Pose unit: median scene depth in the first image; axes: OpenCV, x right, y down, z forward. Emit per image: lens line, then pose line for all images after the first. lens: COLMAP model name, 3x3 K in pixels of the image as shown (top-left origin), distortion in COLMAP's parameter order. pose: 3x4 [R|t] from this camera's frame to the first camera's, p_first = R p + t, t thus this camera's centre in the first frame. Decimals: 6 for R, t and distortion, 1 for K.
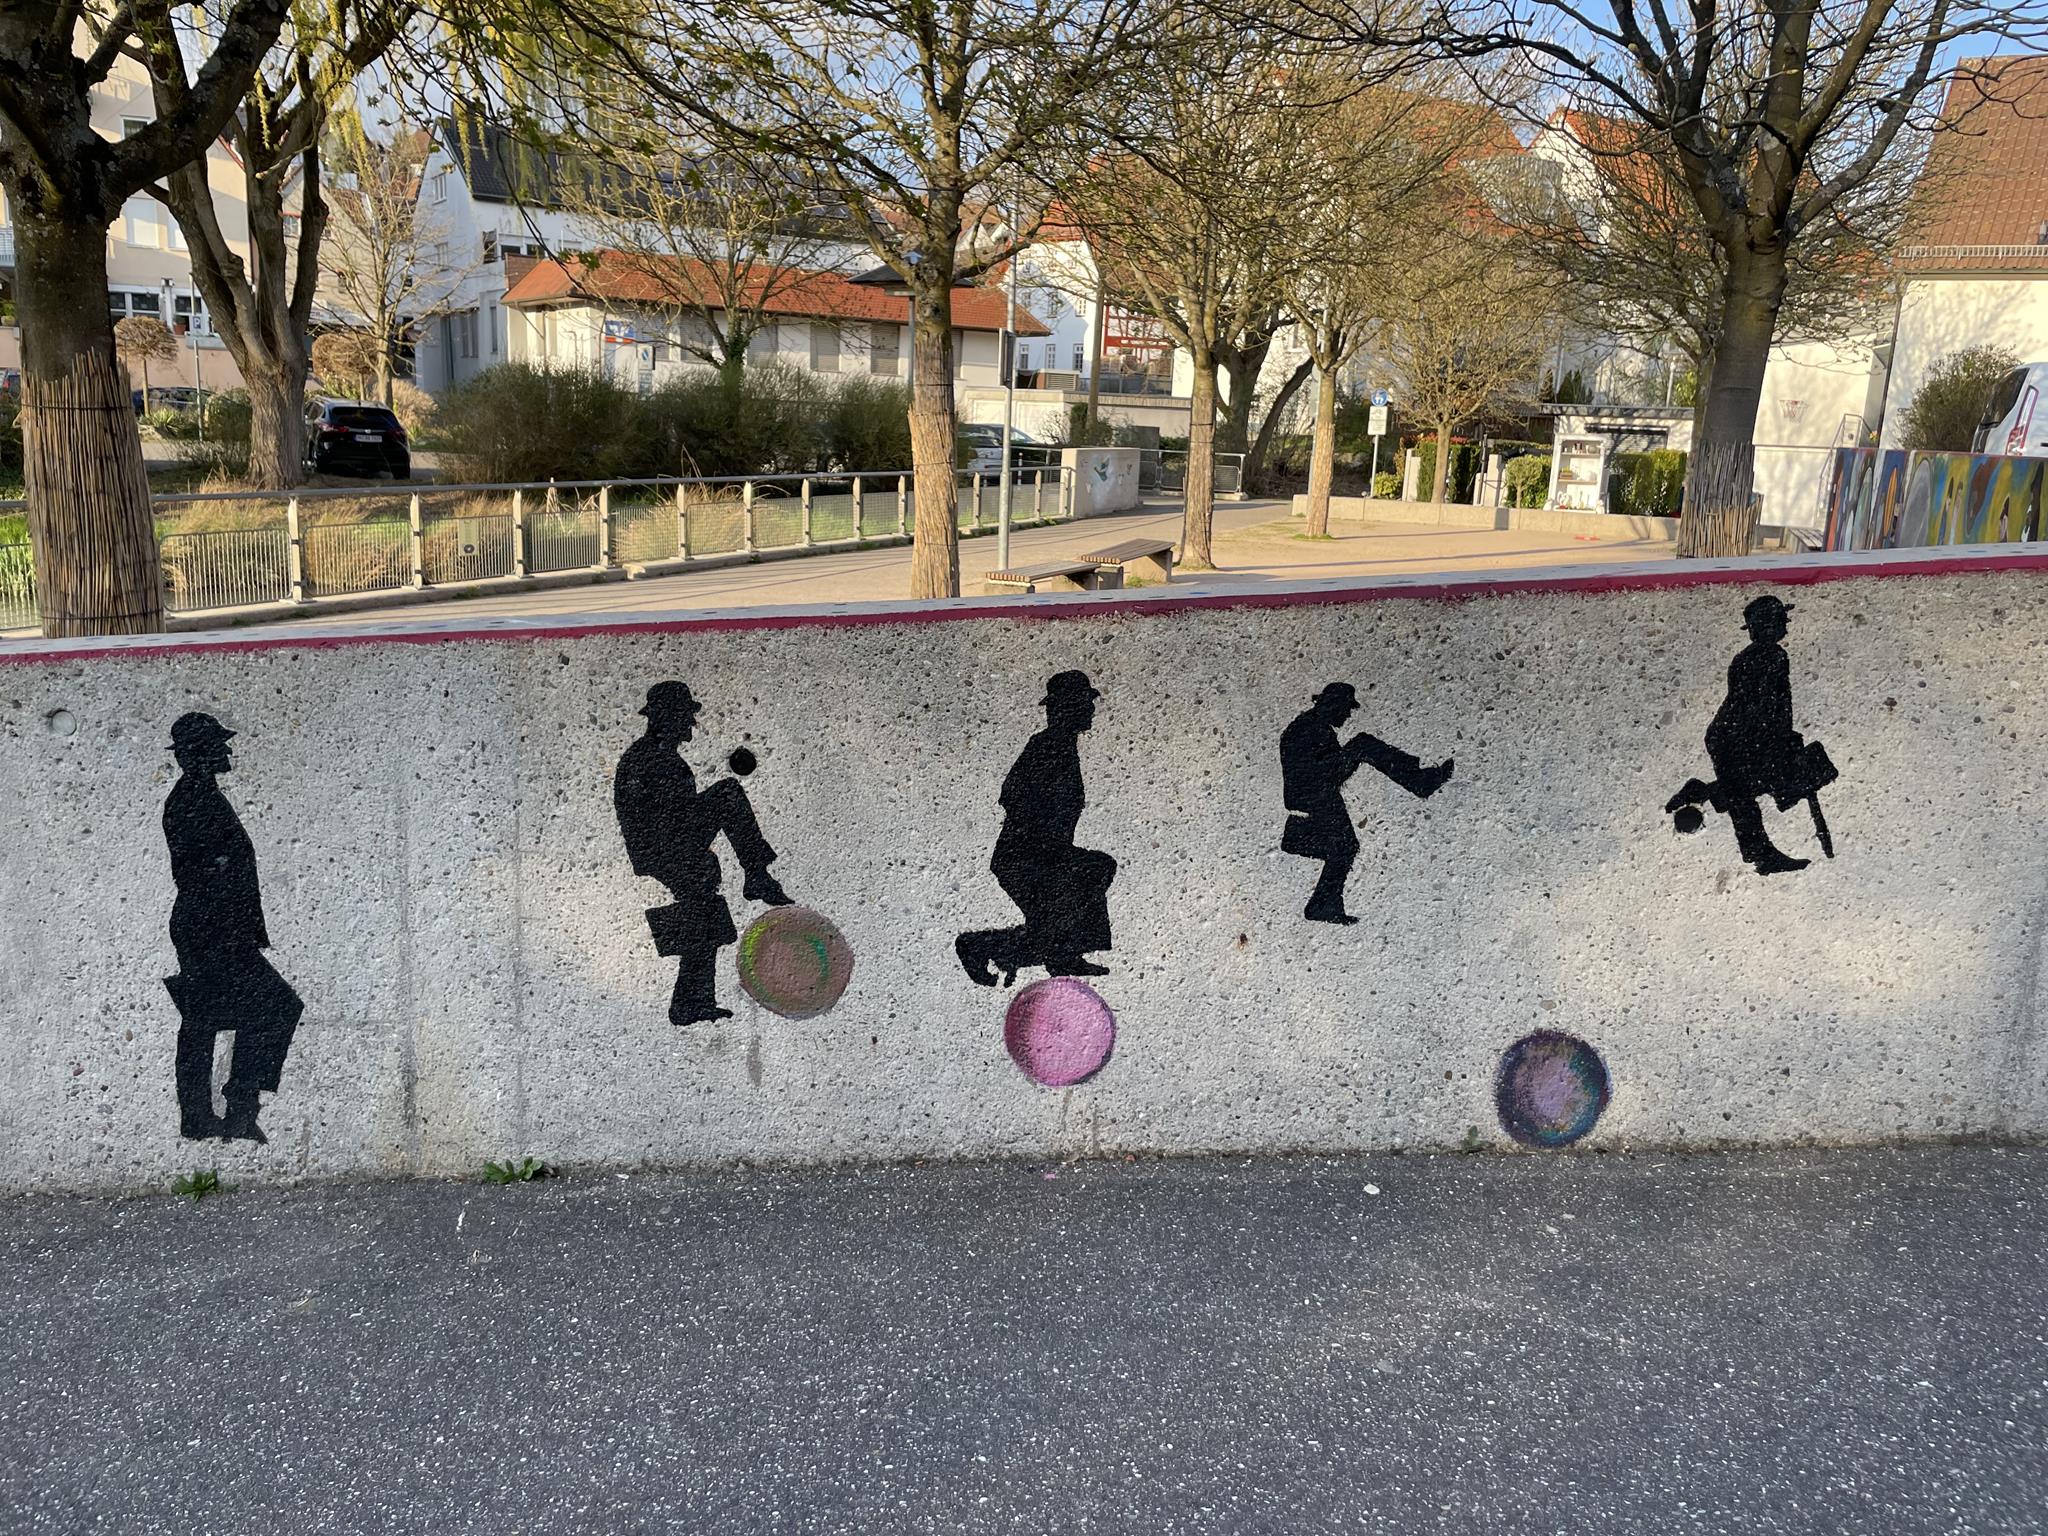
lens RADIAL K [[1555.5, 0, 1035.7], [0, 1555.5, 741.5], [0, 0, 1]] dist [0.091565, -0.124598]
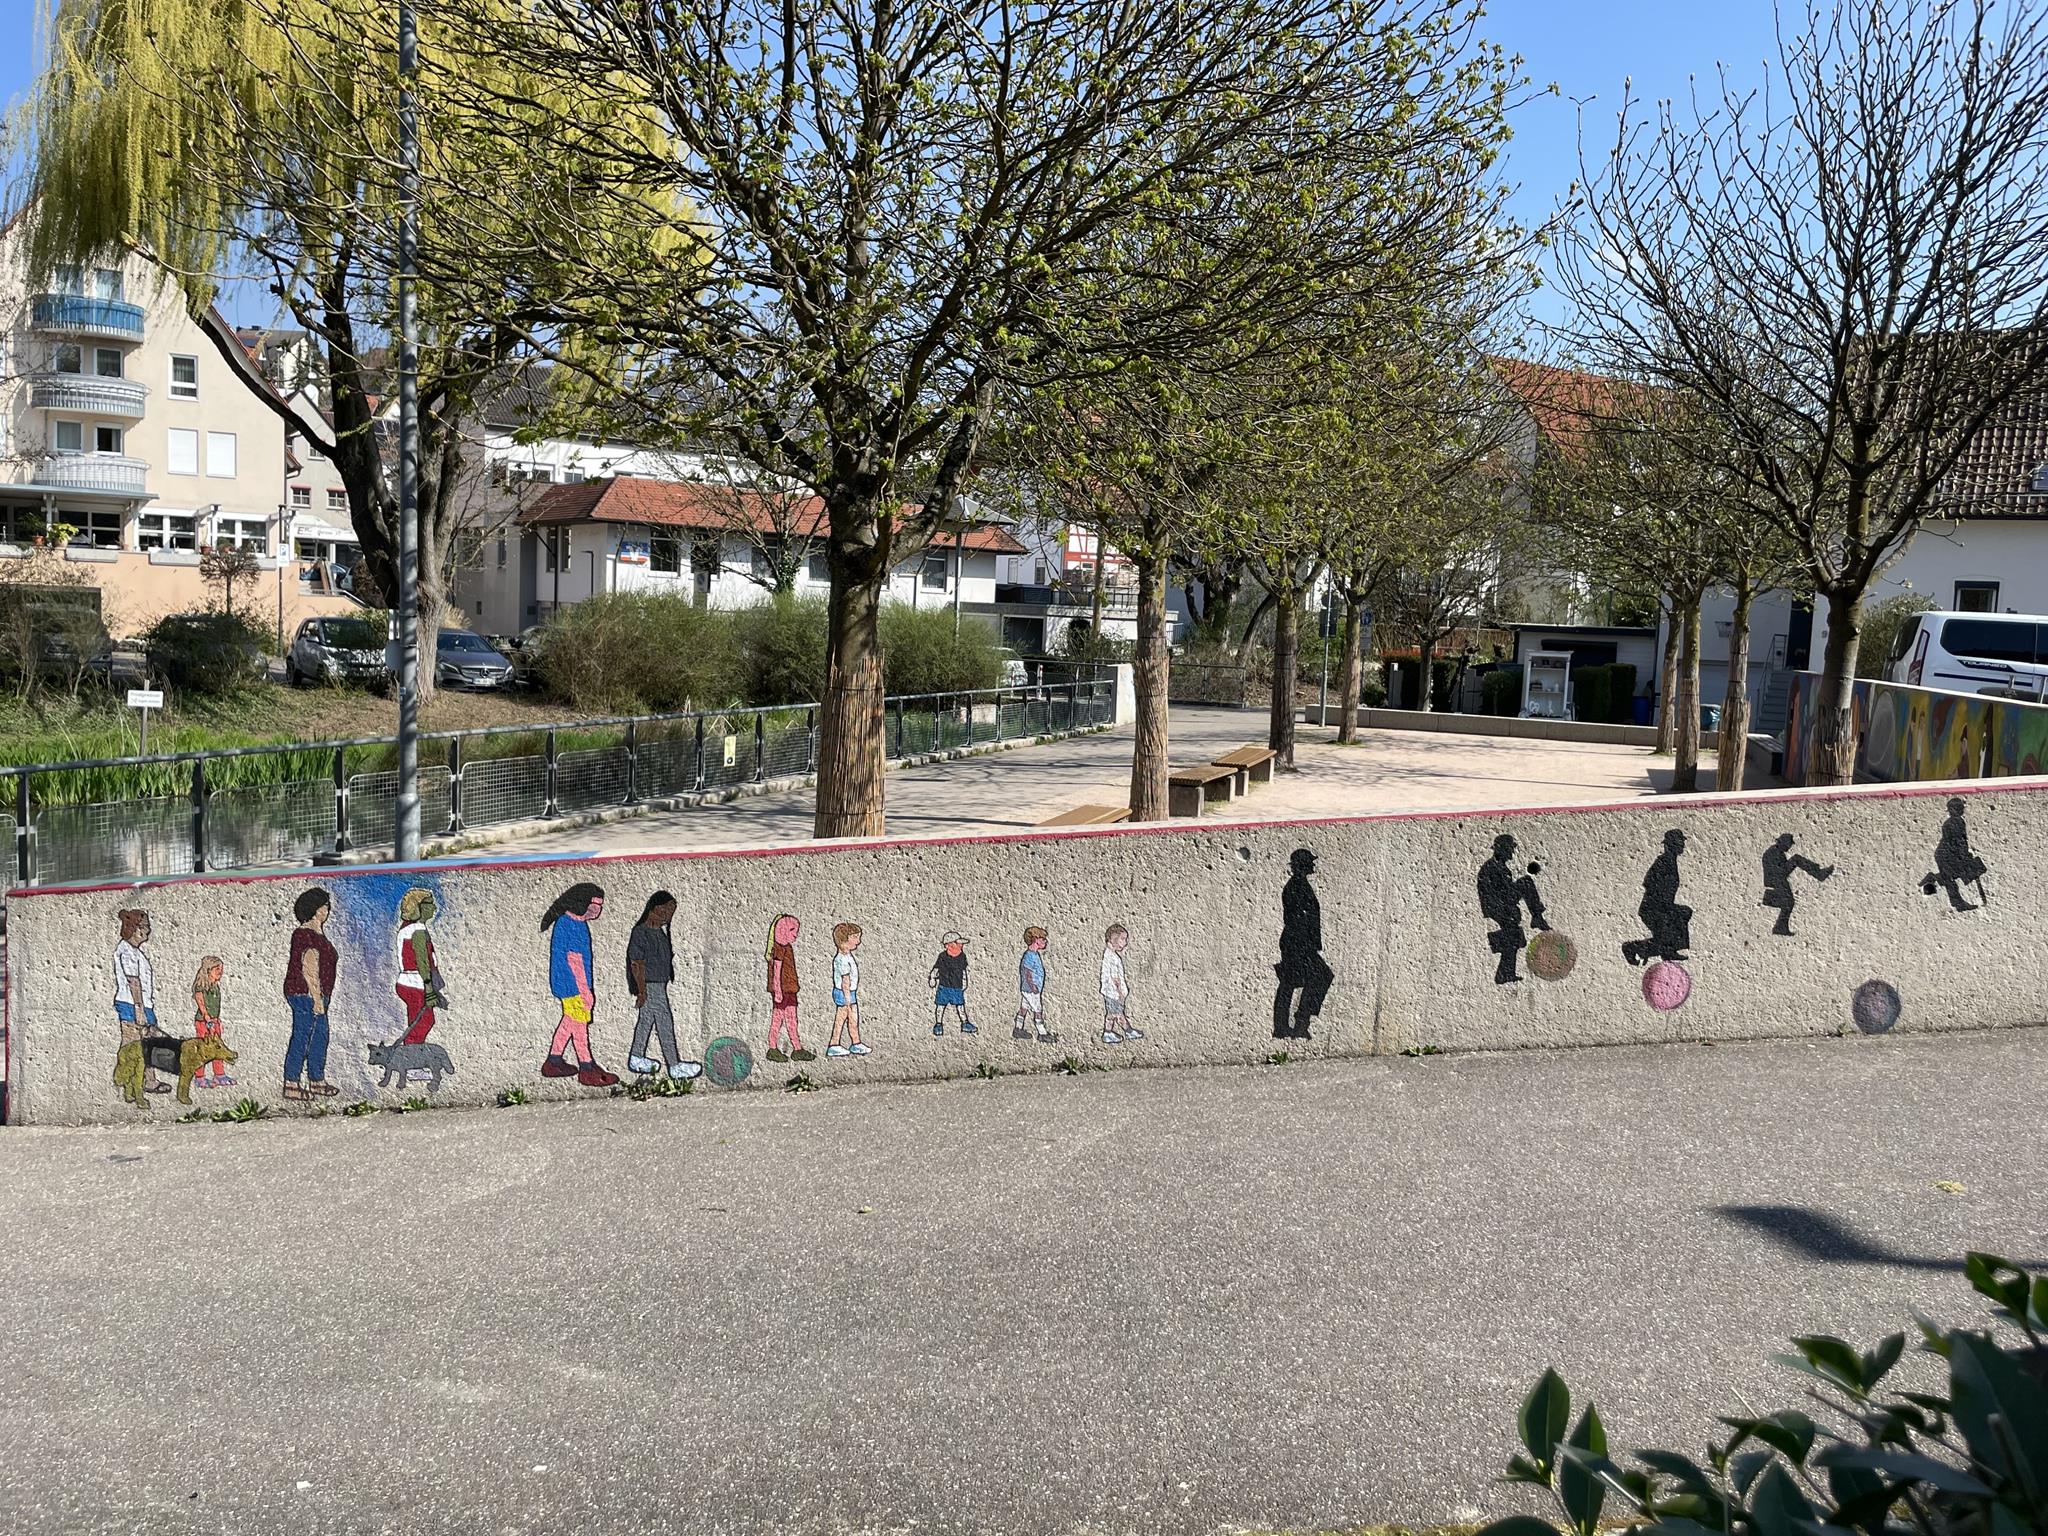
lens RADIAL K [[1555.5, 0, 1037.6], [0, 1555.5, 738.1], [0, 0, 1]] dist [0.091565, -0.124598]
pose [[0.998958, -0.003304, 0.045510, -0.175664], [0.009120, 0.991708, -0.128190, 0.019292], [-0.044709, 0.128472, 0.990705, -0.228098]]
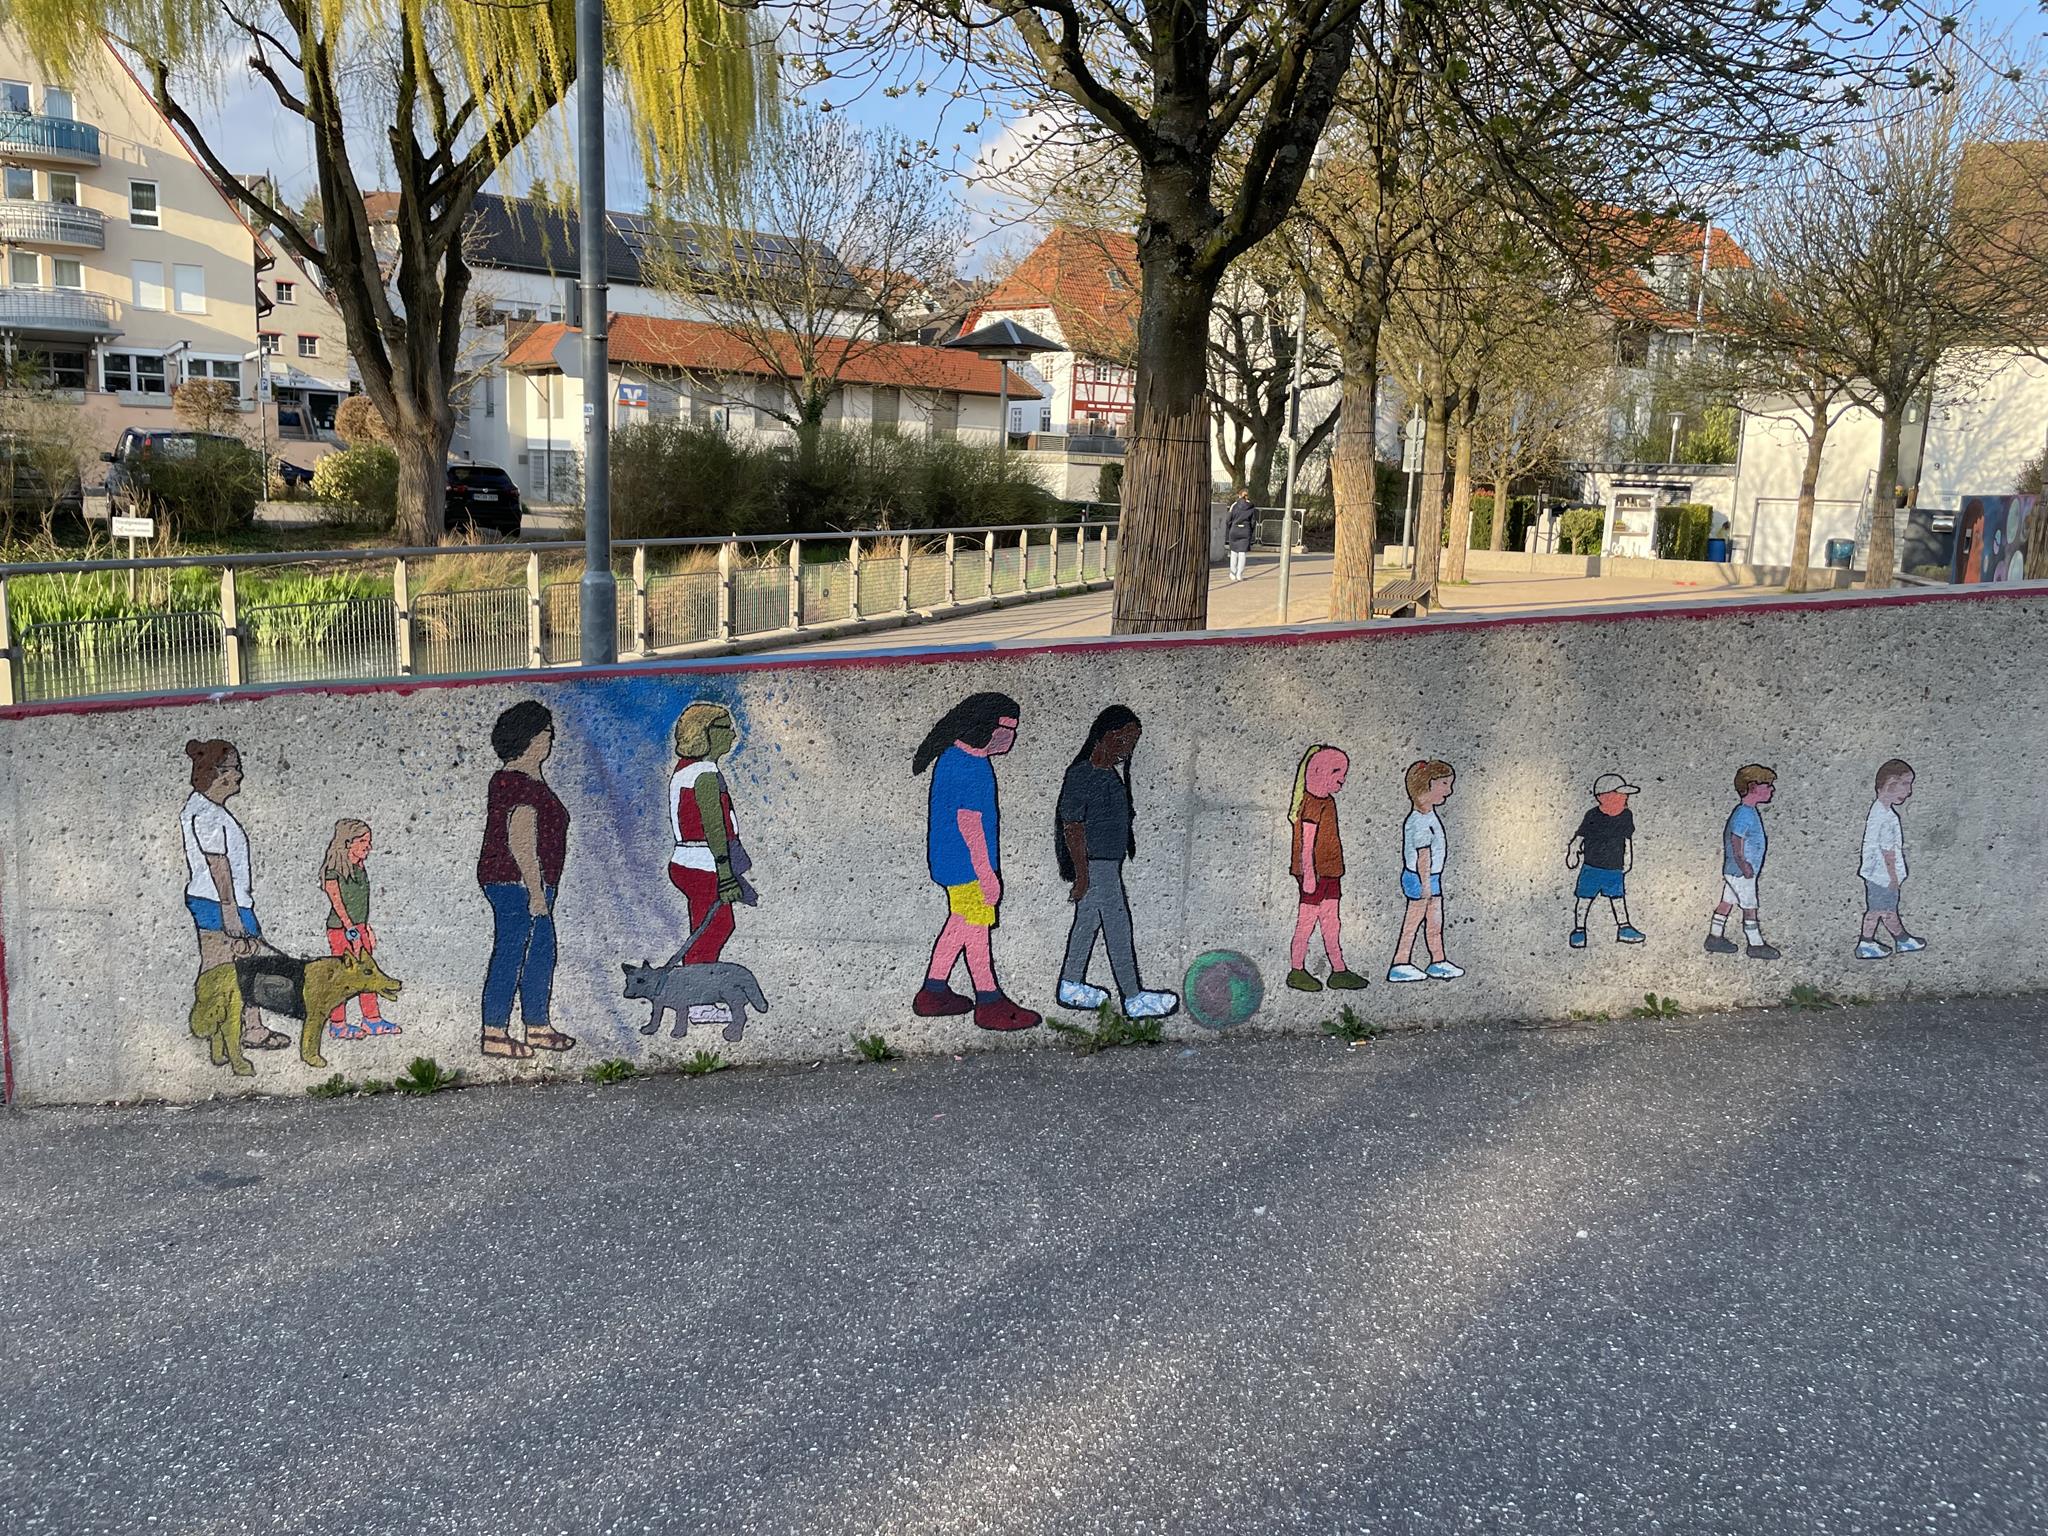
lens RADIAL K [[1555.5, 0, 1047.7], [0, 1555.5, 727.9], [0, 0, 1]] dist [0.091565, -0.124598]
pose [[0.998015, -0.012755, 0.061675, -0.279143], [0.015657, 0.998782, -0.046799, 0.020013], [-0.061003, 0.047672, 0.996999, -0.052294]]
